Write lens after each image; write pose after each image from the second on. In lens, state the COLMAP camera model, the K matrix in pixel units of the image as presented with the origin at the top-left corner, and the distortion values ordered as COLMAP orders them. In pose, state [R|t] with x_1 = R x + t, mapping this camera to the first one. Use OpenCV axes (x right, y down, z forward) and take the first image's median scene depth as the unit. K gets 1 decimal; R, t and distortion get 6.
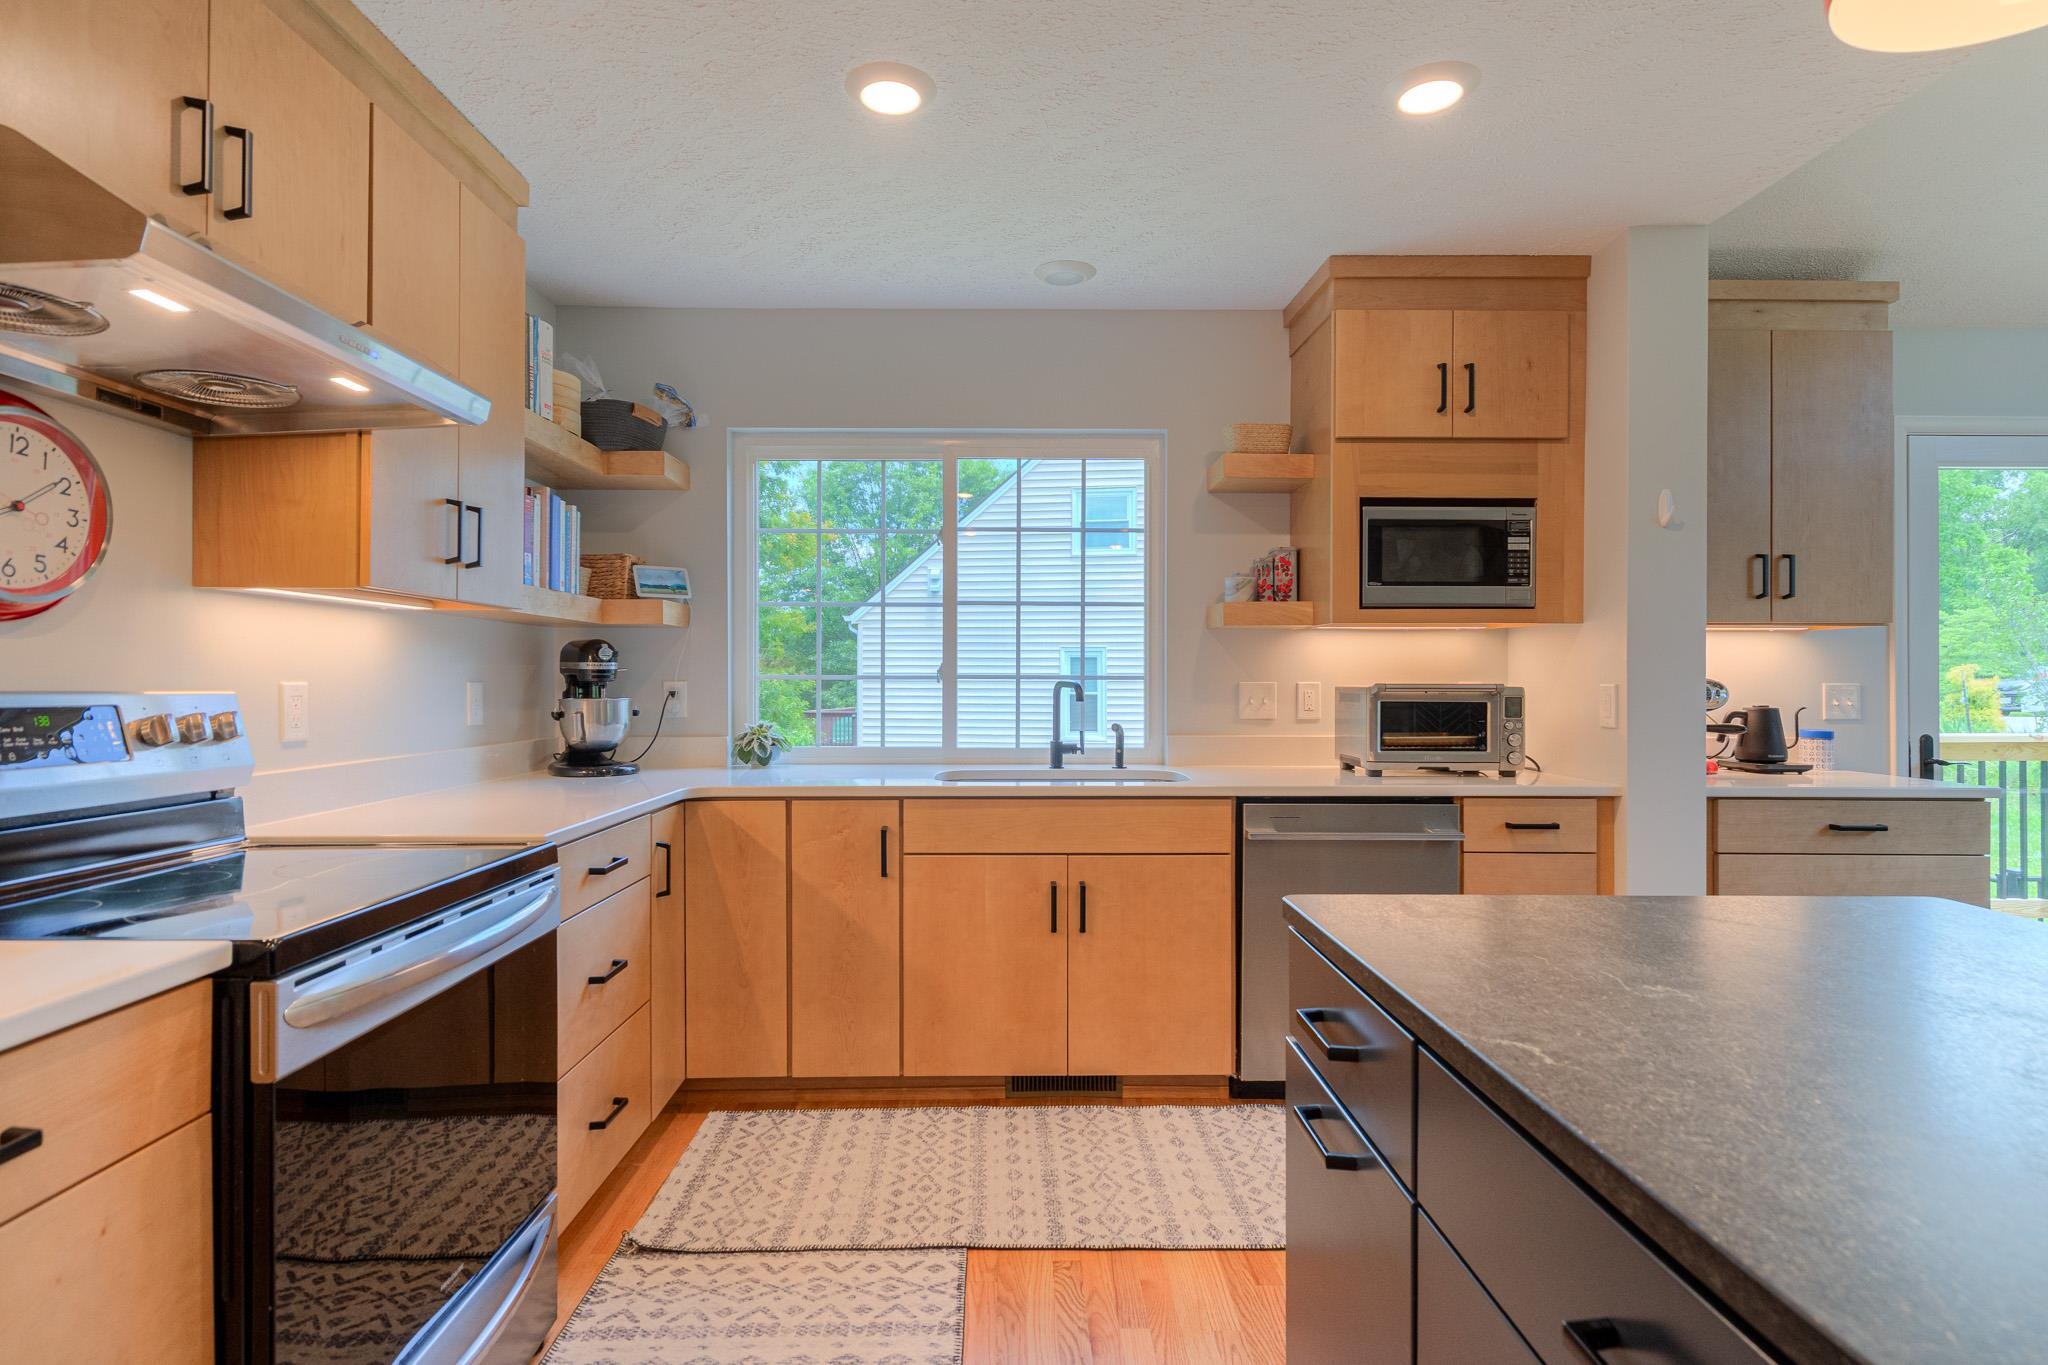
lens RADIAL K [[980.5, 0, 990.4], [0, 980.5, 675.3], [0, 0, 1]] dist [-0.003153, 0.002805]
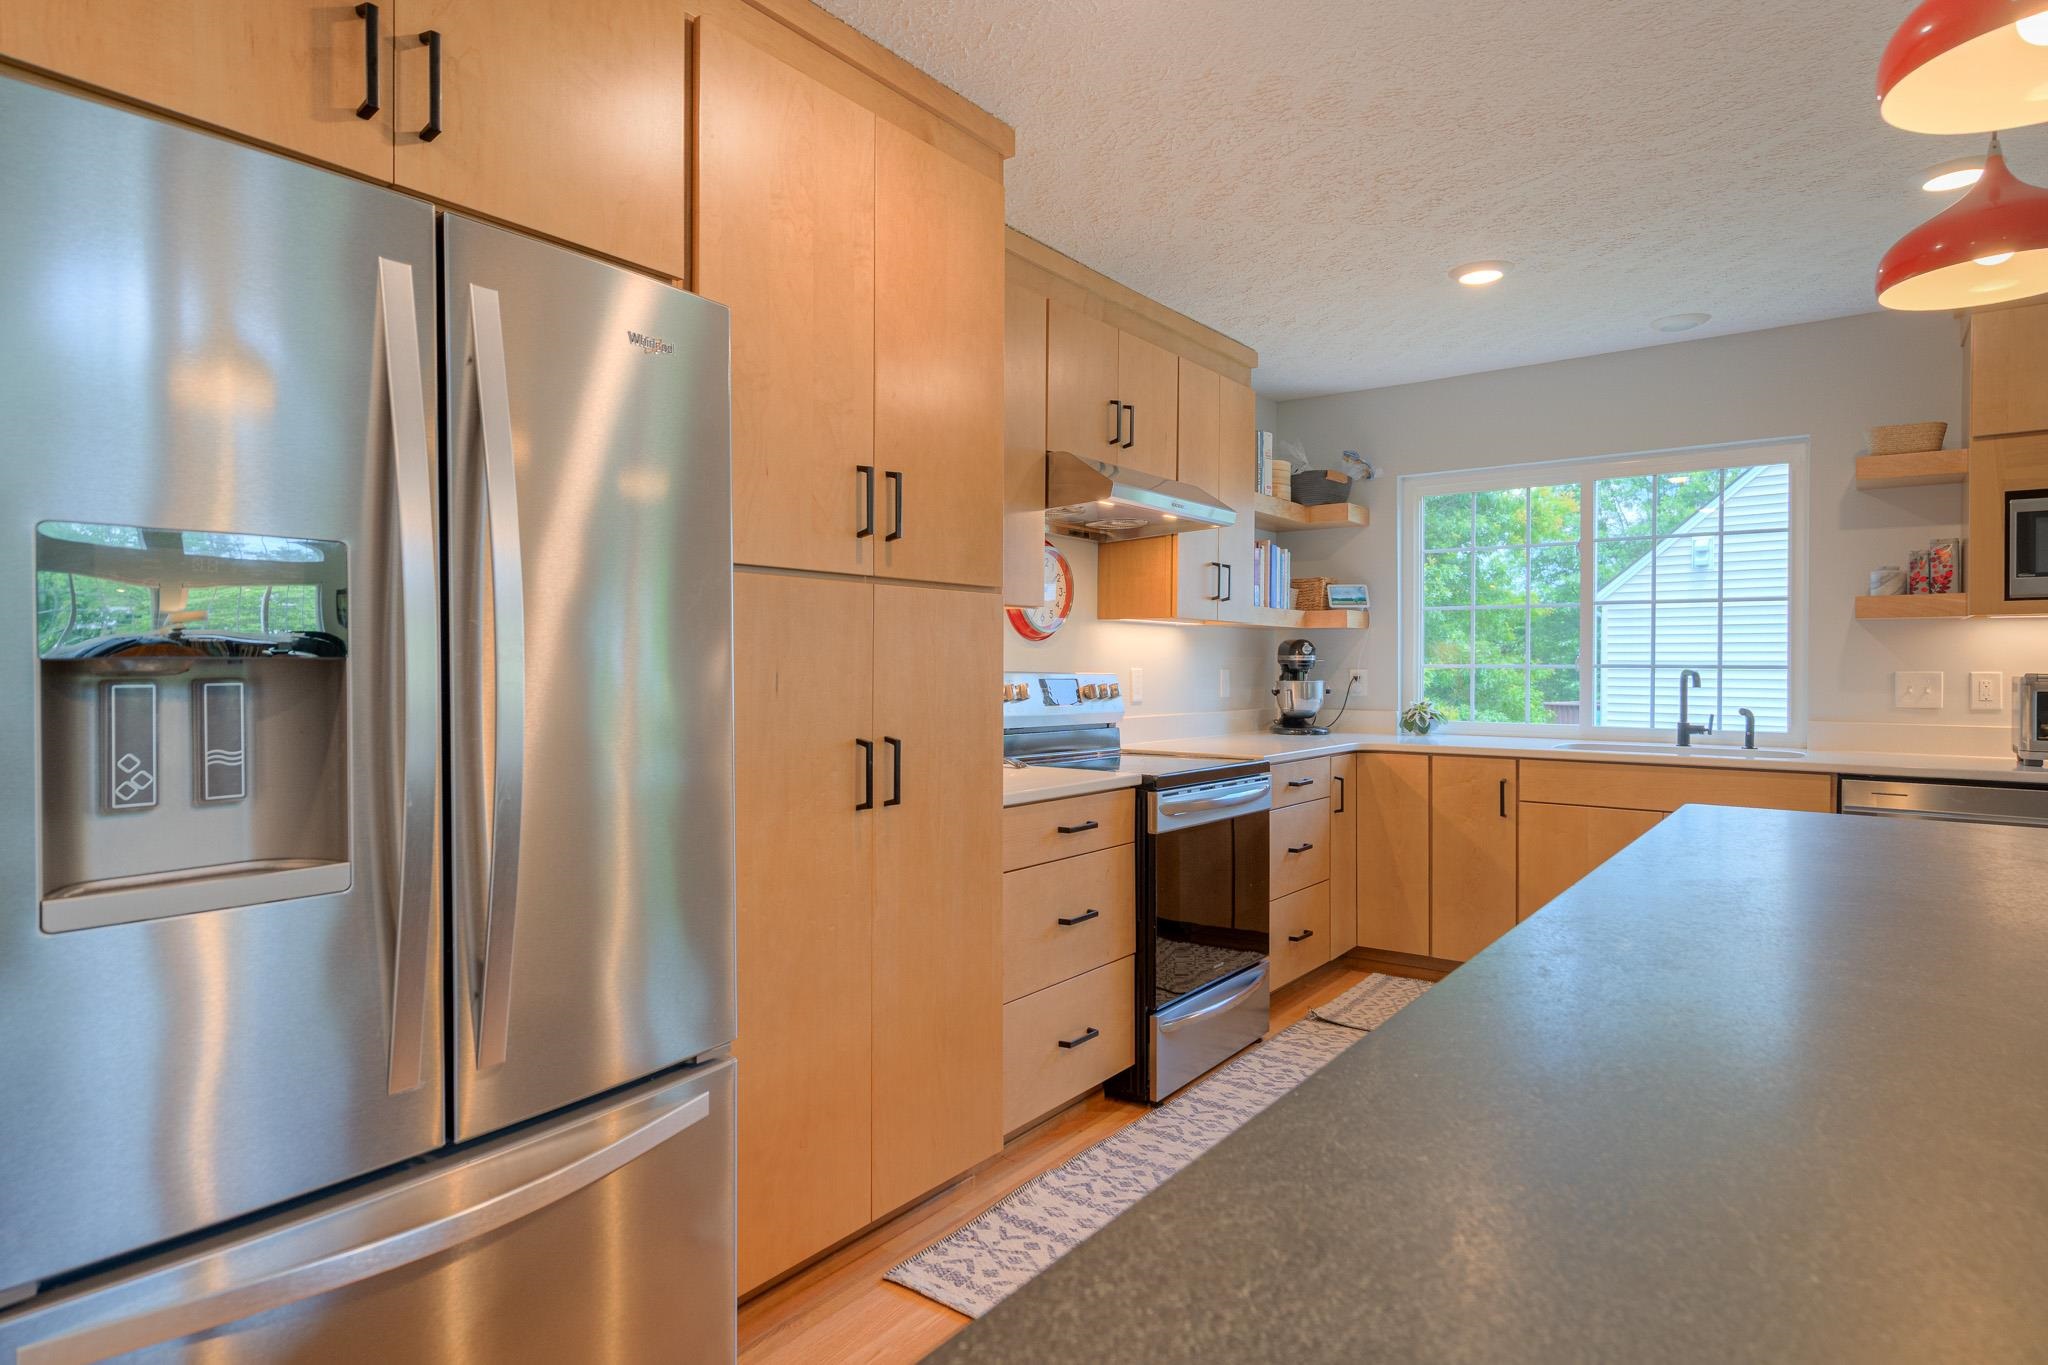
lens RADIAL K [[1129.0, 0, 1026.2], [0, 1129.0, 680.5], [0, 0, 1]] dist [-0.000654, -0.000701]
pose [[0.797254, 0.009544, -0.603569, 0.291189], [-0.000212, 0.999879, 0.015531, -0.002590], [0.603645, -0.012255, 0.797159, -0.593478]]
